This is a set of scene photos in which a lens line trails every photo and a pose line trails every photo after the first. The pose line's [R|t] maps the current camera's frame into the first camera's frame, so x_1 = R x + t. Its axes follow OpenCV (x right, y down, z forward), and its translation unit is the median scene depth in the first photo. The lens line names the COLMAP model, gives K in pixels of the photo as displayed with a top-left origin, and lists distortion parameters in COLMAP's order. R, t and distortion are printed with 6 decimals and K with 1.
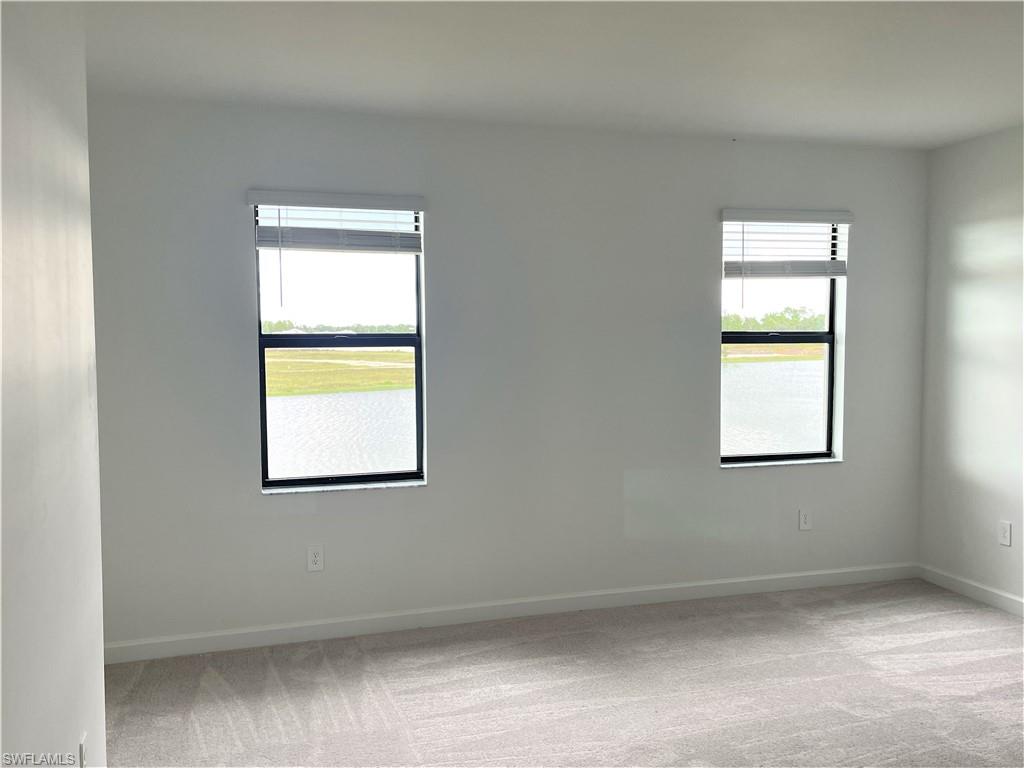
lens RADIAL K [[906.6, 0, 510.7], [0, 906.6, 393.0], [0, 0, 1]] dist [0.020118, 0.001011]
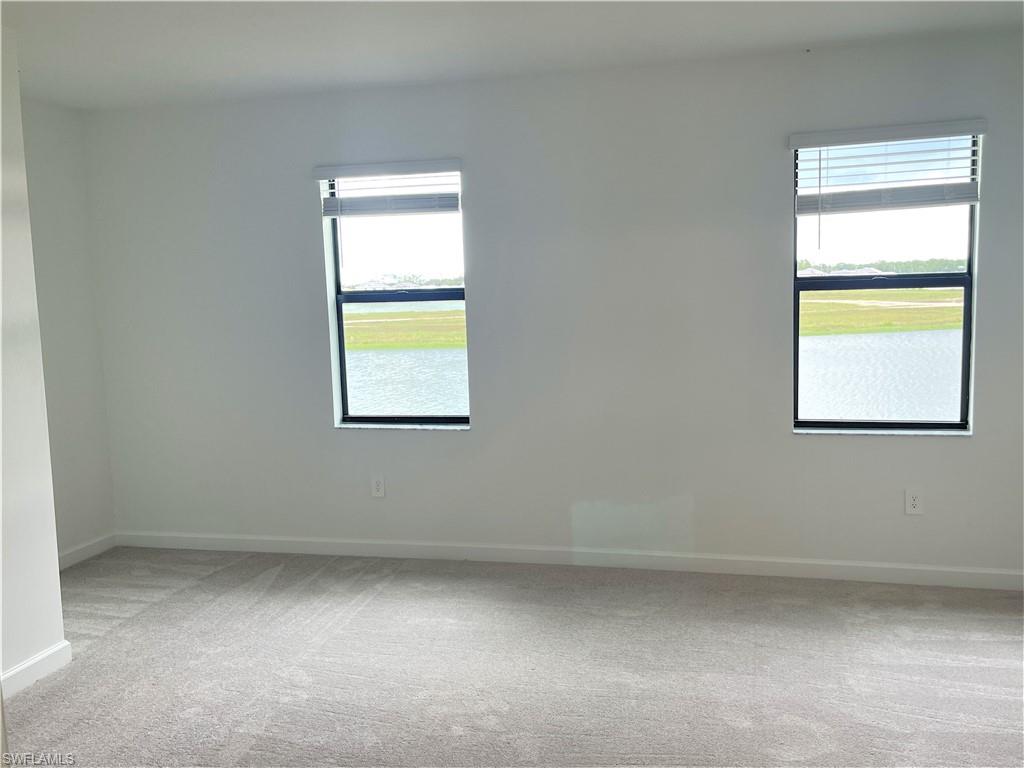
lens RADIAL K [[906.6, 0, 564.8], [0, 906.6, 389.1], [0, 0, 1]] dist [0.020118, 0.001011]
pose [[0.846488, 0.040924, -0.530832, 0.524300], [-0.009467, 0.998041, 0.061846, -0.012702], [0.532323, -0.047327, 0.845217, 0.144323]]
